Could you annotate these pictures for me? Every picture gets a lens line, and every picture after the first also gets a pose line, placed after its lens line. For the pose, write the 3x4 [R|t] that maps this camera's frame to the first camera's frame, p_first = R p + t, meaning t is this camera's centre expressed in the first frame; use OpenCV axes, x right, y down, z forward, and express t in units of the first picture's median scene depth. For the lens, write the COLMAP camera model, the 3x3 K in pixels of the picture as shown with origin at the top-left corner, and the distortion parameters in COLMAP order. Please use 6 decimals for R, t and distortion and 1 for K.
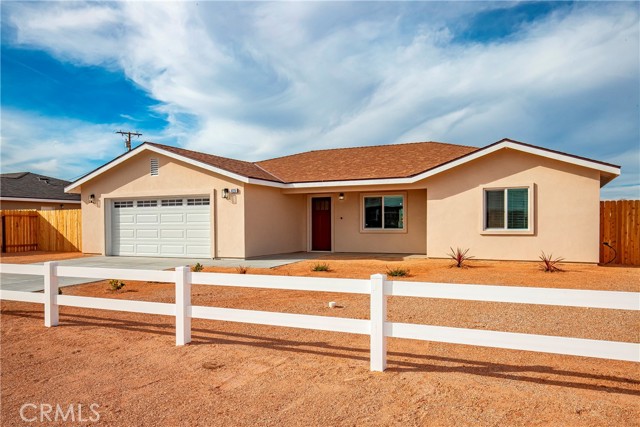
lens RADIAL K [[479.1, 0, 320.0], [0, 479.1, 213.5], [0, 0, 1]] dist [0.005127, 0.008344]
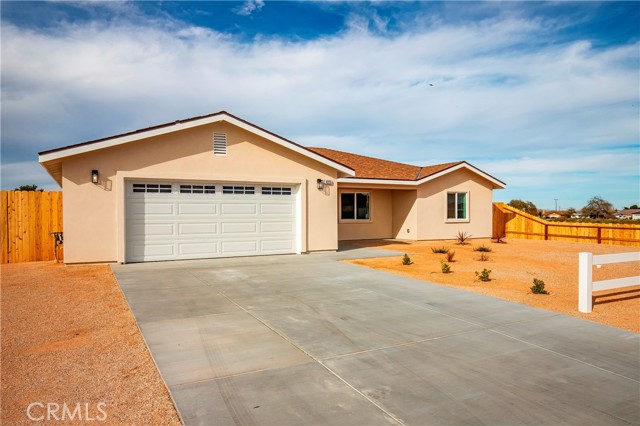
lens RADIAL K [[462.5, 0, 267.0], [0, 462.5, 212.4], [0, 0, 1]] dist [0.001551, -0.001203]
pose [[0.574950, 0.005797, 0.818168, -0.947967], [-0.014370, 0.999892, 0.003014, 0.012847], [-0.818062, -0.013490, 0.574972, 0.511658]]
